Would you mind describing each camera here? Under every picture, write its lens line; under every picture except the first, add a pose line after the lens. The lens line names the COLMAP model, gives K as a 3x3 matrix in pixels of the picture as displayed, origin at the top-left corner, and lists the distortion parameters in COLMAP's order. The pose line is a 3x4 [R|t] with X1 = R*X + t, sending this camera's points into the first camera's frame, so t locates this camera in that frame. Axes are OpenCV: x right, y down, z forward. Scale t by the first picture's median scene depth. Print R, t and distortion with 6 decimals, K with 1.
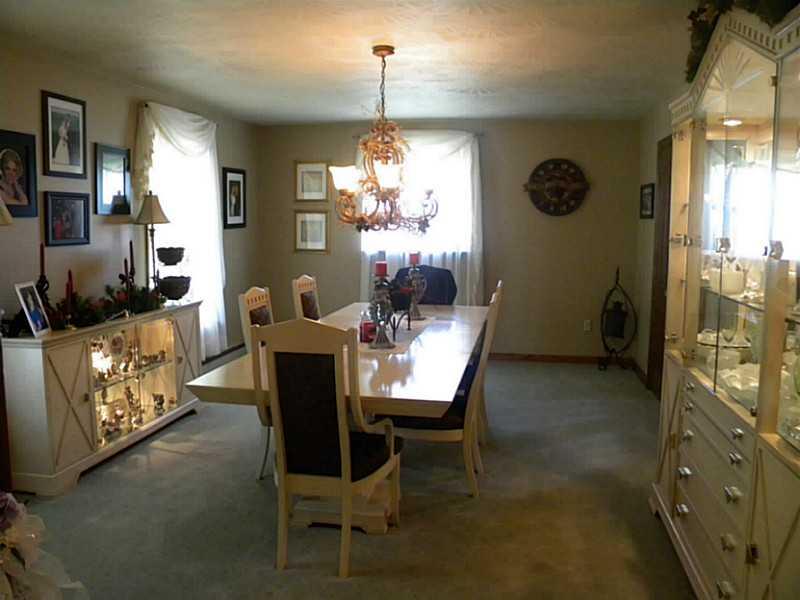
lens RADIAL K [[677.4, 0, 400.0], [0, 677.4, 300.0], [0, 0, 1]] dist [-0.186707, 0.167277]
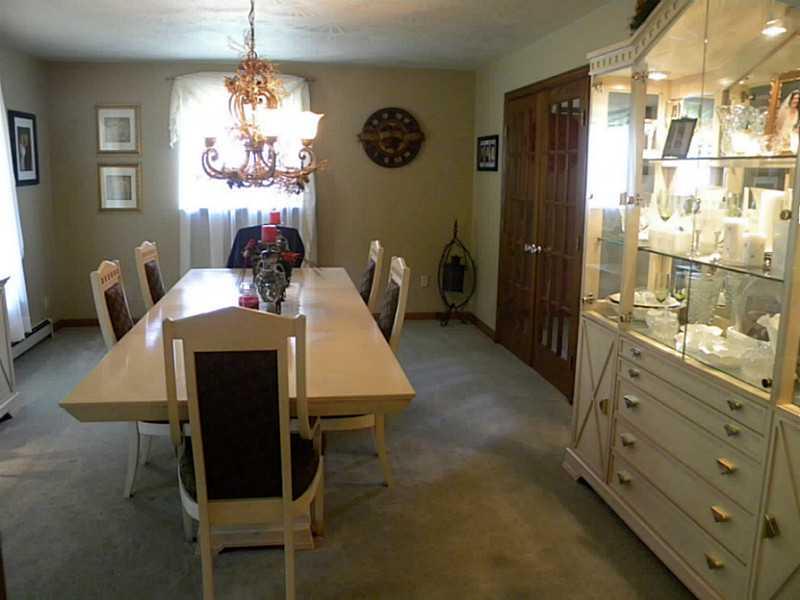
lens RADIAL K [[677.4, 0, 400.0], [0, 677.4, 300.0], [0, 0, 1]] dist [-0.186707, 0.167277]
pose [[0.943659, -0.056910, 0.325990, -0.103470], [0.033368, 0.996444, 0.077364, -0.015913], [-0.329234, -0.062128, 0.942202, 0.107227]]
